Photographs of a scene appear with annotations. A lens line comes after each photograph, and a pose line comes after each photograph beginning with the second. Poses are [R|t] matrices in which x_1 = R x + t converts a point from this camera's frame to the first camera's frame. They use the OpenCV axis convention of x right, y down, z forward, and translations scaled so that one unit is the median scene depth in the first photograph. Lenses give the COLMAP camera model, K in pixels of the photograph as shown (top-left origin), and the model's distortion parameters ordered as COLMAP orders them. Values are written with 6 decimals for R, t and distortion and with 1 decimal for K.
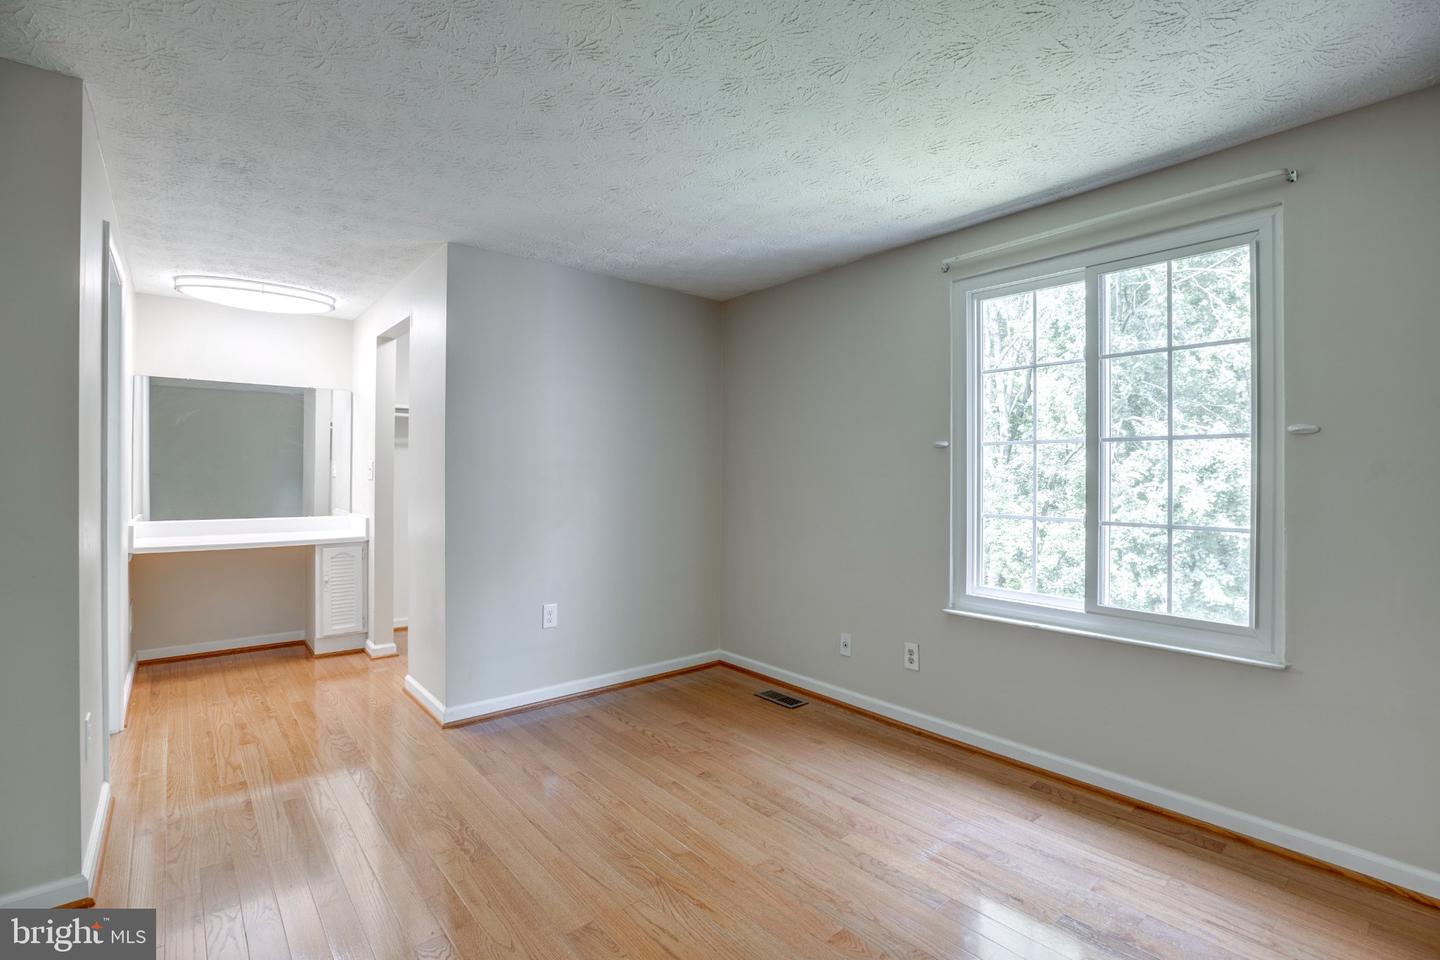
lens RADIAL K [[669.1, 0, 722.0], [0, 669.1, 473.4], [0, 0, 1]] dist [-0.046742, 0.012829]
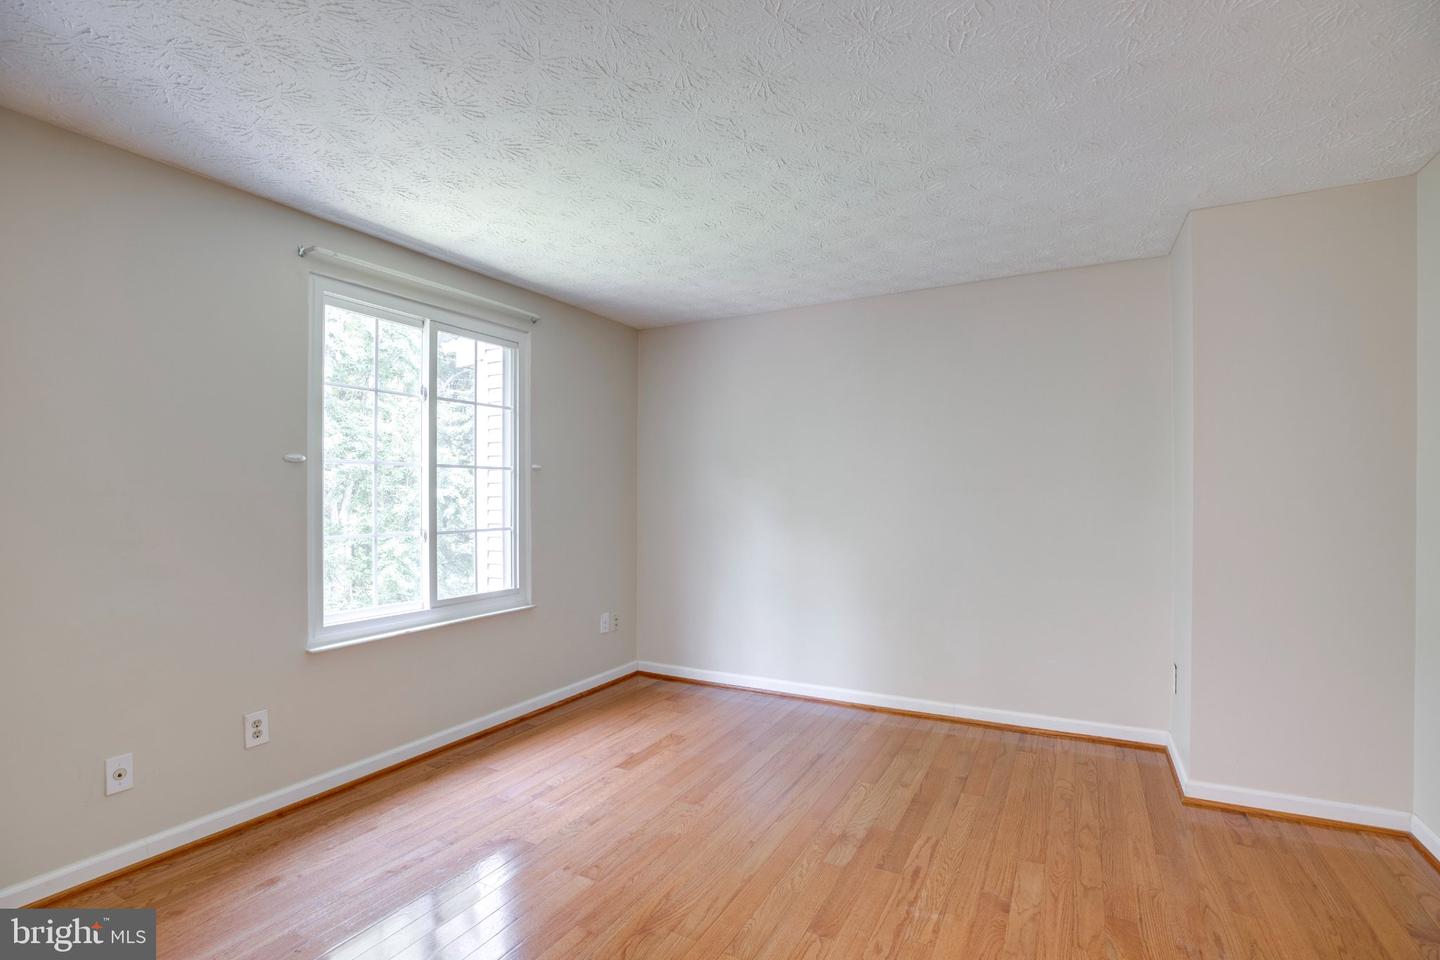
lens RADIAL K [[686.2, 0, 712.8], [0, 686.2, 503.5], [0, 0, 1]] dist [-0.034074, 0.000373]
pose [[-0.368682, -0.012666, 0.929469, -0.797517], [0.002960, 0.999886, 0.014799, 0.003049], [-0.929551, 0.008207, -0.368603, 0.991423]]
